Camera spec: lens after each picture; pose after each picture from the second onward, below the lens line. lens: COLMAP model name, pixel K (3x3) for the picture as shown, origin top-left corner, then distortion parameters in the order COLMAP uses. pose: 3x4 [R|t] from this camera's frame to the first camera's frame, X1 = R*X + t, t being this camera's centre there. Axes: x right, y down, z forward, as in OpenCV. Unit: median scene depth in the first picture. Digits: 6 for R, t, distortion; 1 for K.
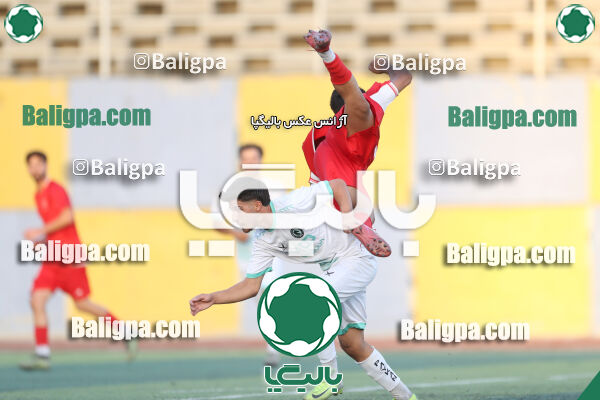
lens RADIAL K [[2295.8, 0, 300.0], [0, 2295.8, 200.0], [0, 0, 1]] dist [0.228009, 1.393508]
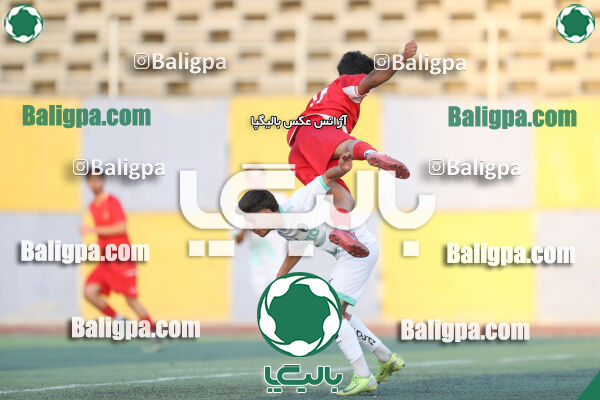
lens RADIAL K [[3598.2, 0, 300.0], [0, 3598.2, 200.0], [0, 0, 1]] dist [0.065299, 7.841904]
pose [[0.999800, 0.000645, -0.019980, 0.031322], [-0.000509, 0.999977, 0.006814, -0.010628], [0.019984, -0.006803, 0.999777, -0.565588]]
